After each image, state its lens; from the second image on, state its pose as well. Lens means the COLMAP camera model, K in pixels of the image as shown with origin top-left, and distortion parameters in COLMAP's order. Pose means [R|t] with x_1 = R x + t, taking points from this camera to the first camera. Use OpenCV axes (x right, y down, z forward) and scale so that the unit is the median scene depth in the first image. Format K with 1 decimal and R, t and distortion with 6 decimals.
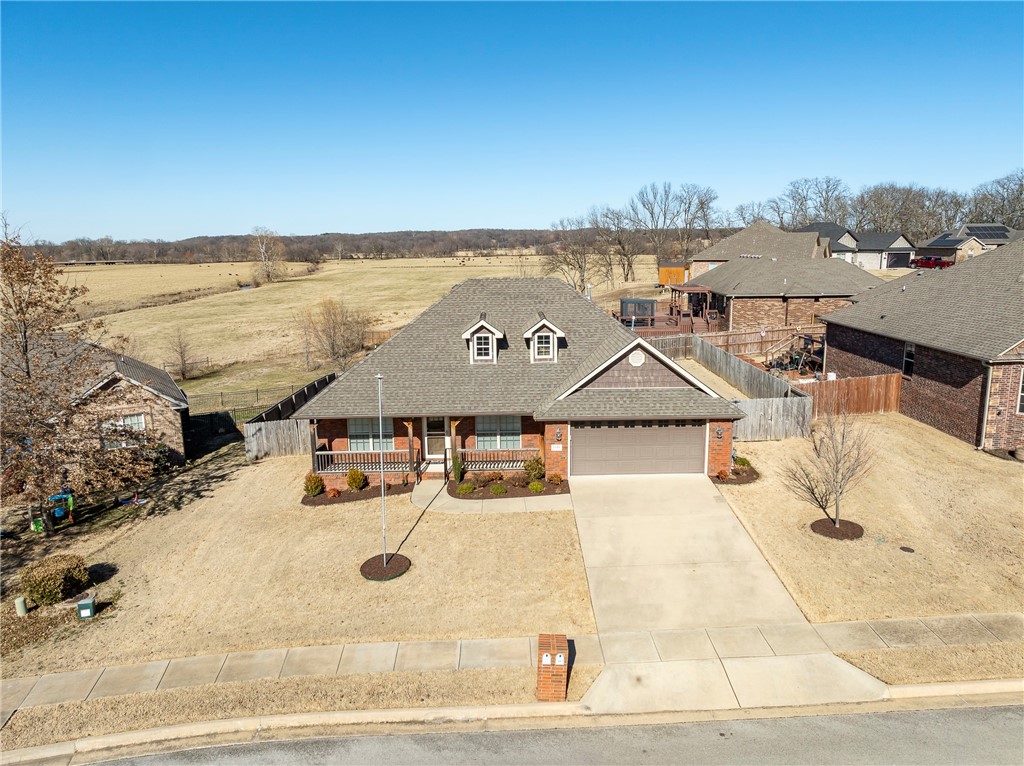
lens RADIAL K [[717.4, 0, 516.3], [0, 717.4, 382.1], [0, 0, 1]] dist [-0.030696, 0.017582]
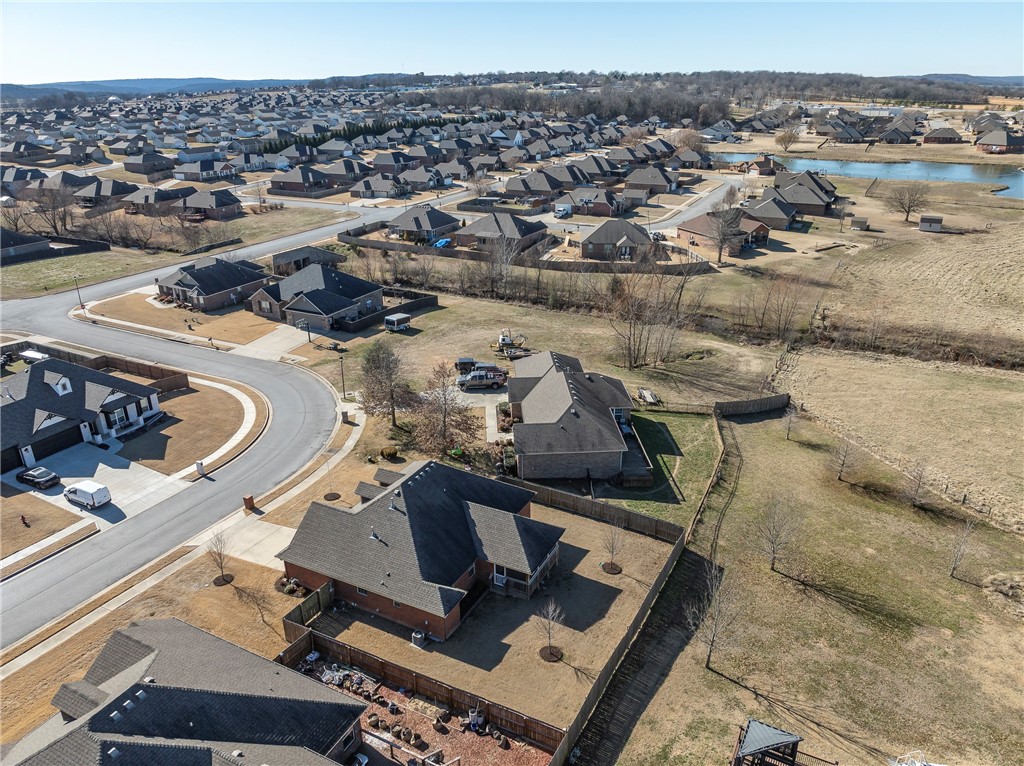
lens RADIAL K [[717.4, 0, 516.3], [0, 717.4, 382.1], [0, 0, 1]] dist [-0.030696, 0.017582]
pose [[-0.465931, 0.352707, -0.811483, 1.495029], [-0.150076, 0.872326, 0.465322, -1.455217], [0.872001, 0.338592, -0.353511, 2.172044]]
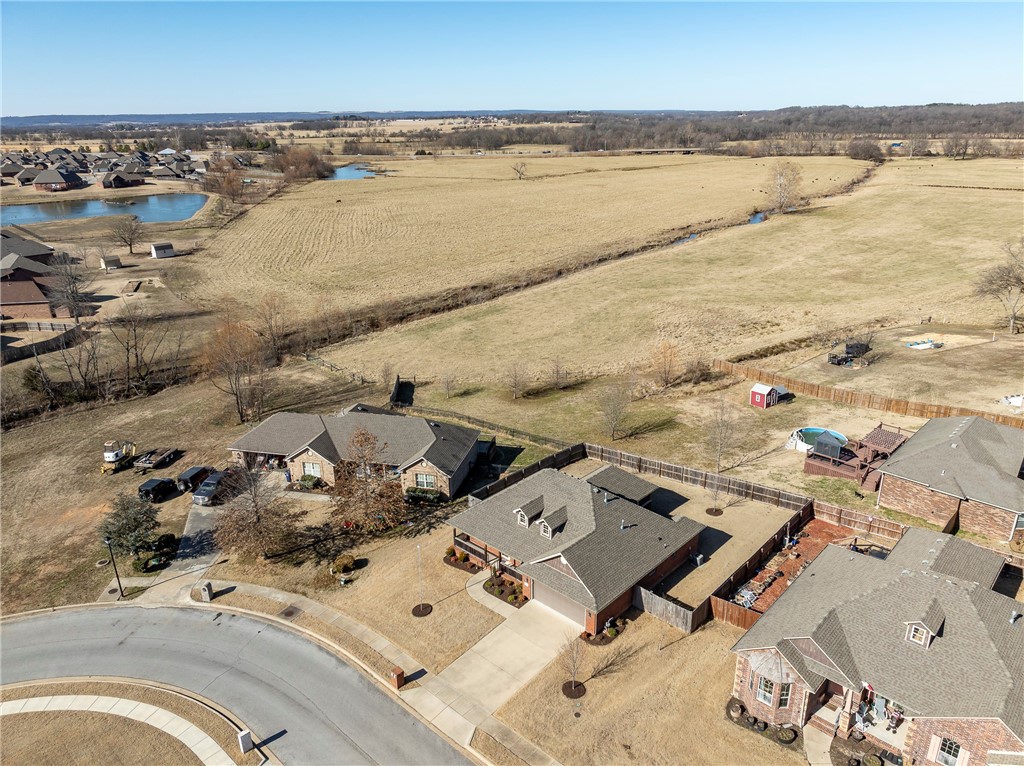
lens RADIAL K [[717.4, 0, 516.3], [0, 717.4, 382.1], [0, 0, 1]] dist [-0.030696, 0.017582]
pose [[0.720050, 0.243341, -0.649857, 1.251144], [-0.125147, 0.966680, 0.223312, -0.940081], [0.682544, -0.079468, 0.726511, -0.466747]]
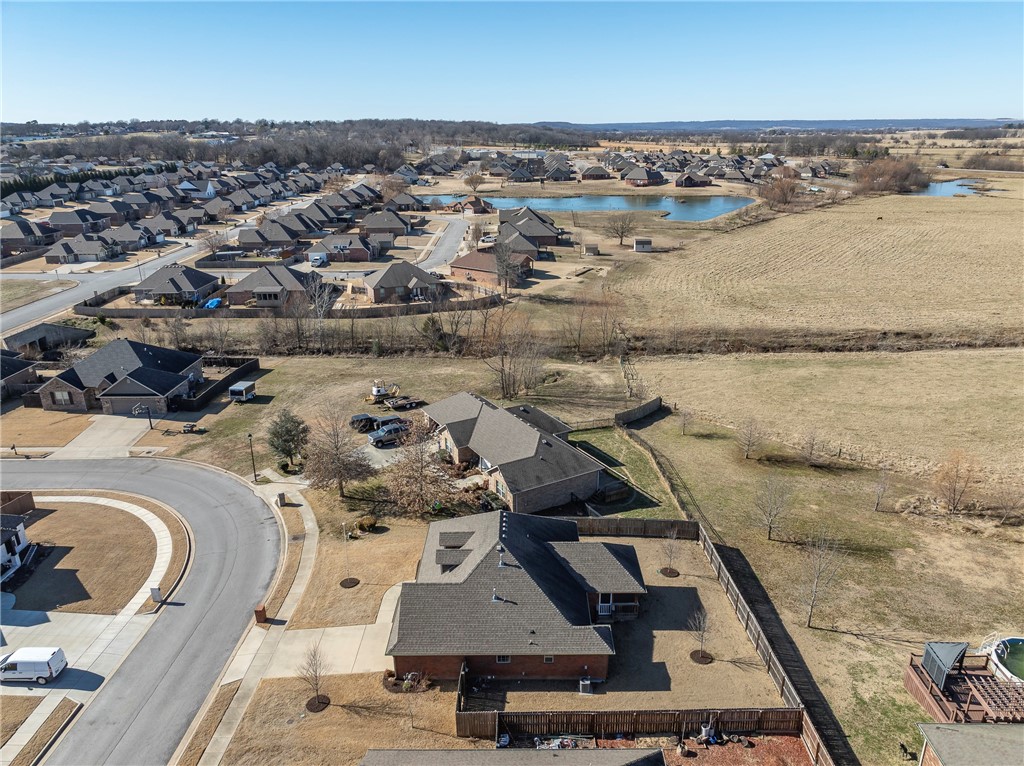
lens RADIAL K [[717.4, 0, 516.3], [0, 717.4, 382.1], [0, 0, 1]] dist [-0.030696, 0.017582]
pose [[-0.019746, 0.342138, -0.939442, 1.777284], [-0.176696, 0.923641, 0.340097, -1.261030], [0.984067, 0.172711, 0.042216, 1.135694]]
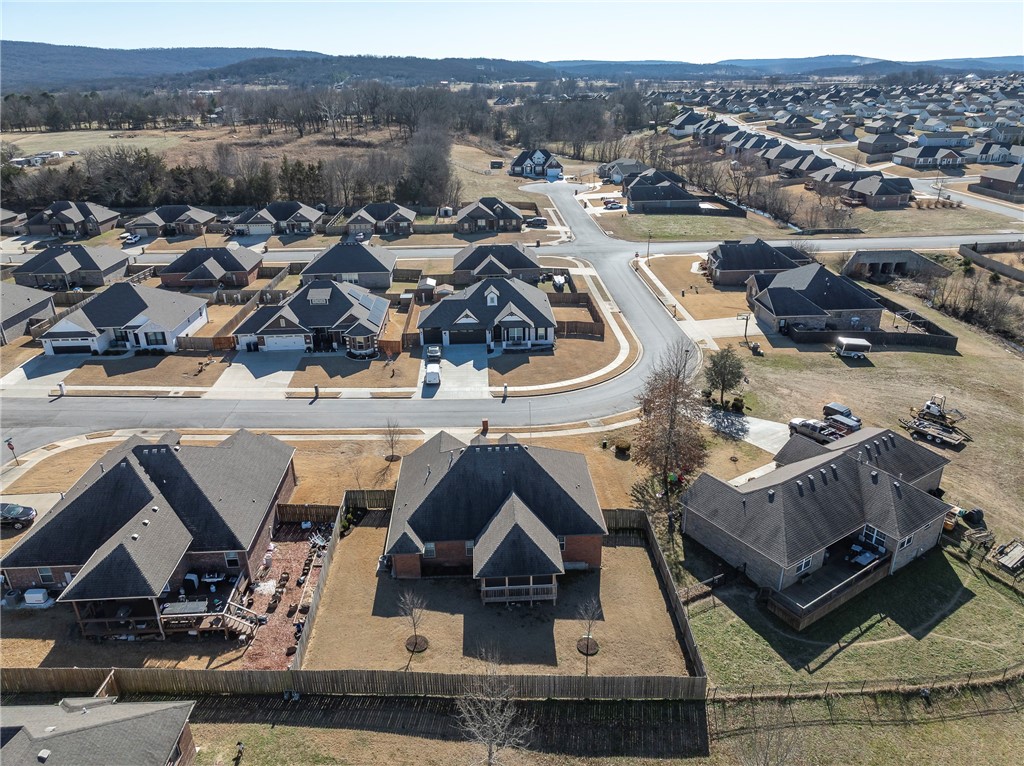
lens RADIAL K [[717.4, 0, 516.3], [0, 717.4, 382.1], [0, 0, 1]] dist [-0.030696, 0.017582]
pose [[-0.998782, 0.040146, -0.028688, -0.017744], [0.017256, 0.828880, 0.559161, -1.600290], [0.046227, 0.557984, -0.828563, 3.003431]]
